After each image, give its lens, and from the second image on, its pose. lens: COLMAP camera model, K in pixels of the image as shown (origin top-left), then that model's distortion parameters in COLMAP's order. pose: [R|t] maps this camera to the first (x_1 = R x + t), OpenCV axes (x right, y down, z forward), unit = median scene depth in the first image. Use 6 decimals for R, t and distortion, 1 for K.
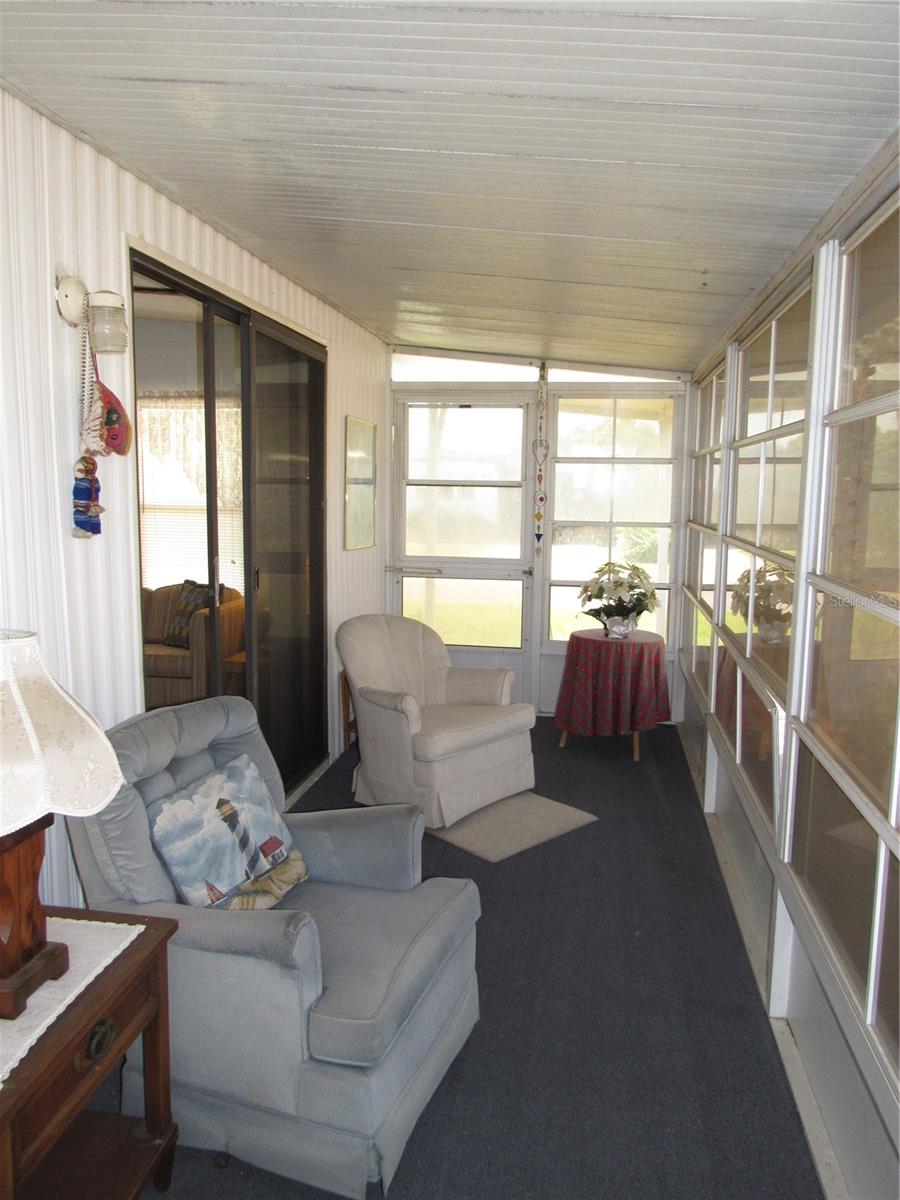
lens RADIAL K [[850.9, 0, 452.3], [0, 850.9, 596.4], [0, 0, 1]] dist [-0.027862, 0.004993]
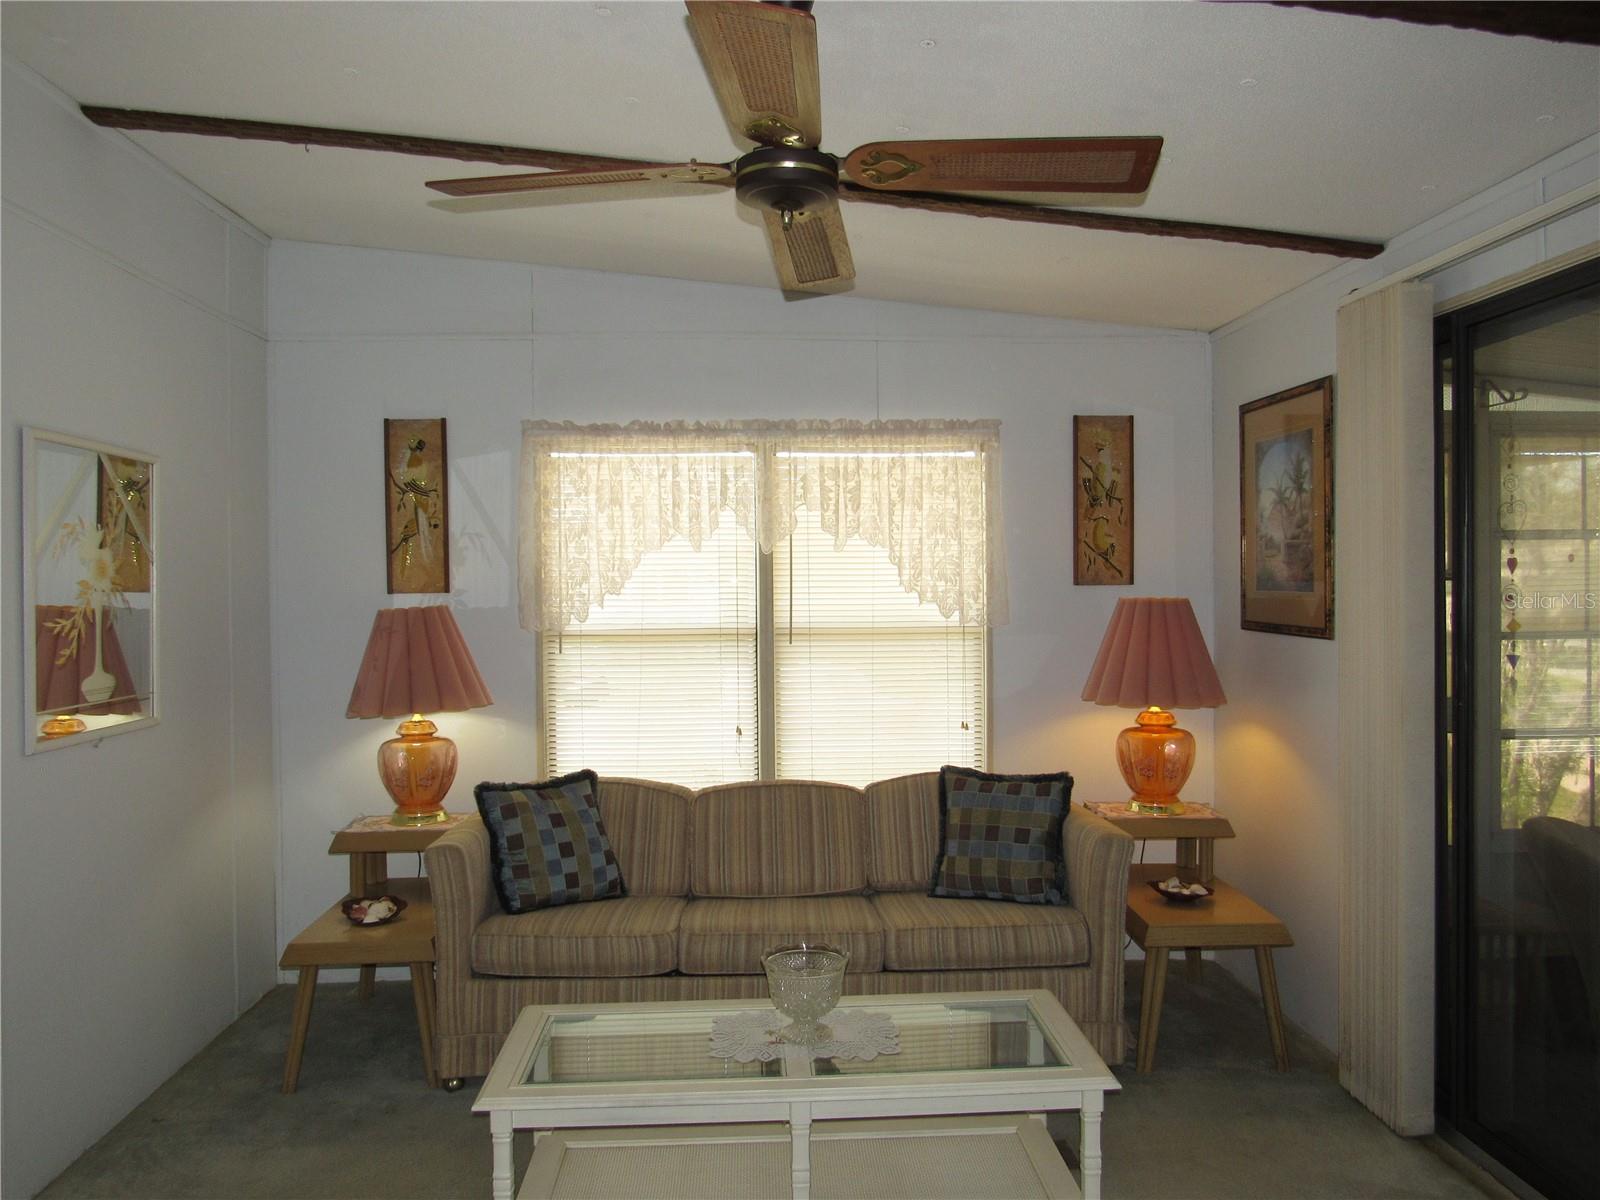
lens RADIAL K [[1134.5, 0, 793.8], [0, 1134.5, 598.0], [0, 0, 1]] dist [-0.027862, 0.004993]
pose [[0.975478, -0.027197, 0.218410, -0.550407], [0.052522, 0.992432, -0.110995, -0.049424], [-0.213739, 0.119744, 0.969524, 0.314748]]
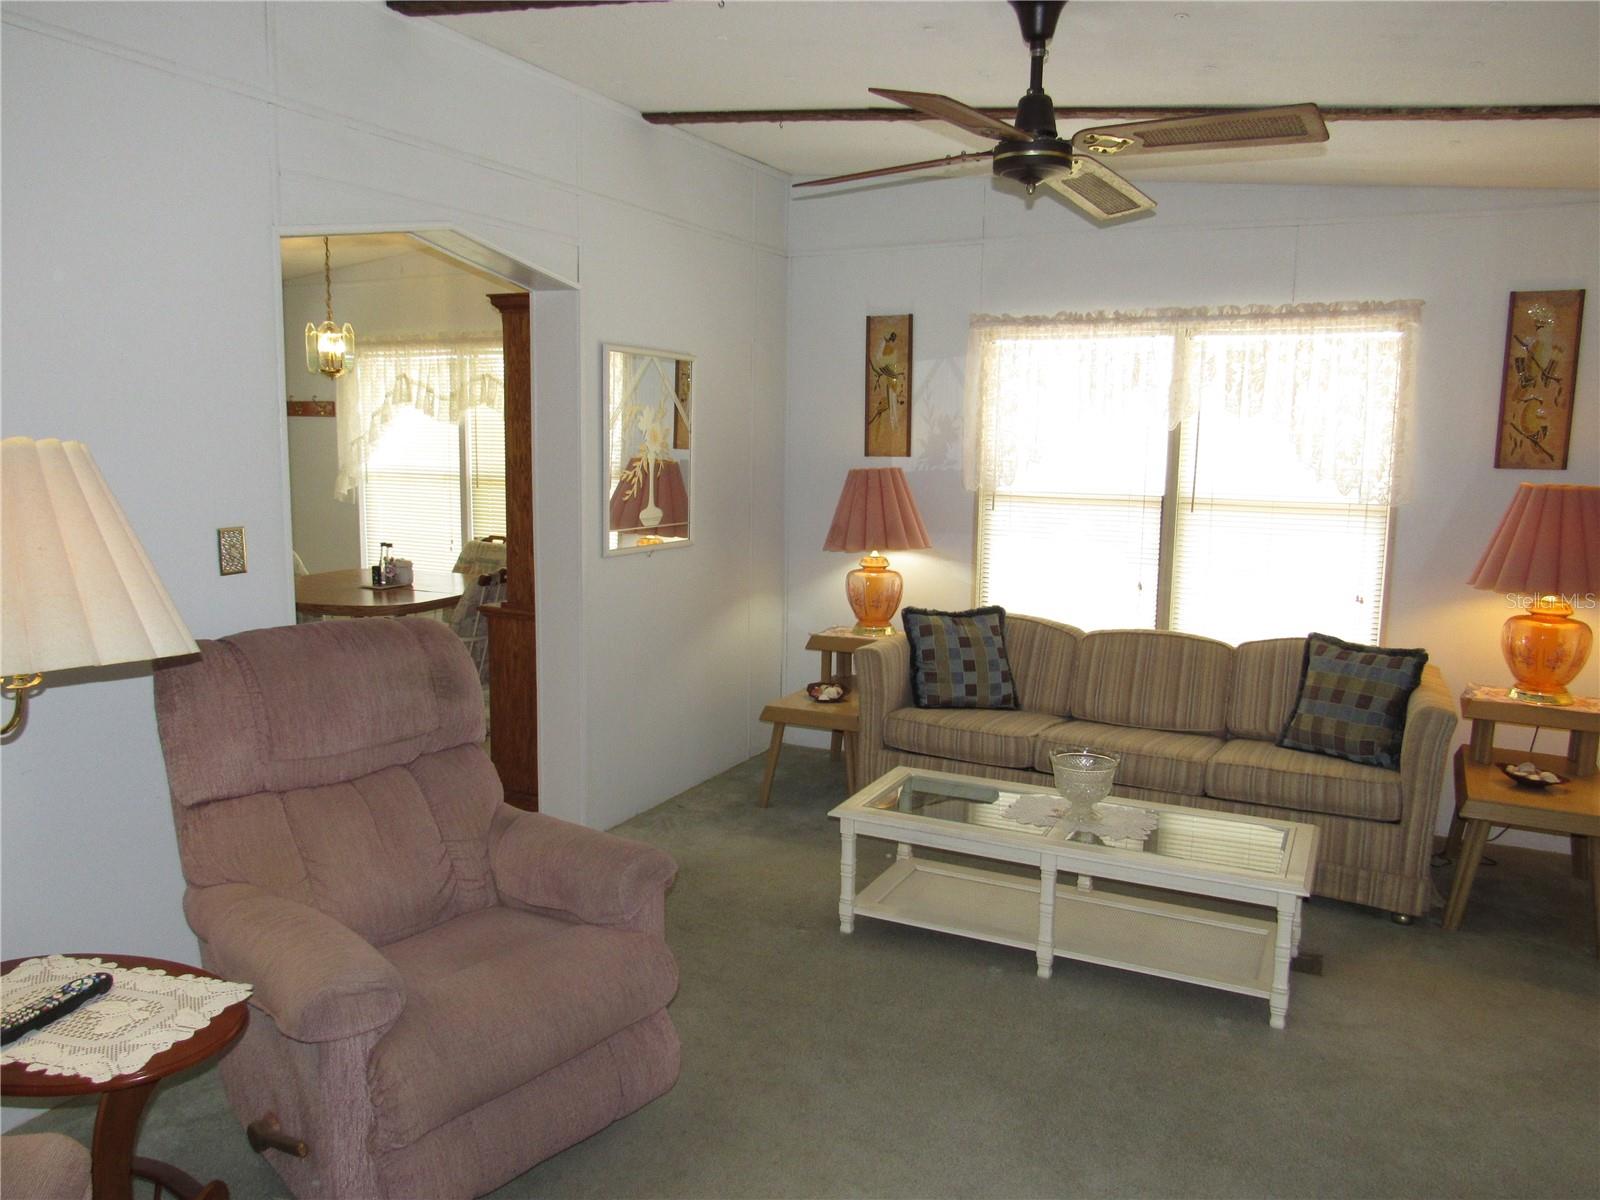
lens RADIAL K [[1134.5, 0, 800.4], [0, 1134.5, 596.8], [0, 0, 1]] dist [-0.027862, 0.004993]
pose [[0.955649, 0.037018, -0.292172, -0.417052], [-0.035511, 0.999315, 0.010461, -0.039044], [0.292359, 0.000378, 0.956309, 0.166706]]
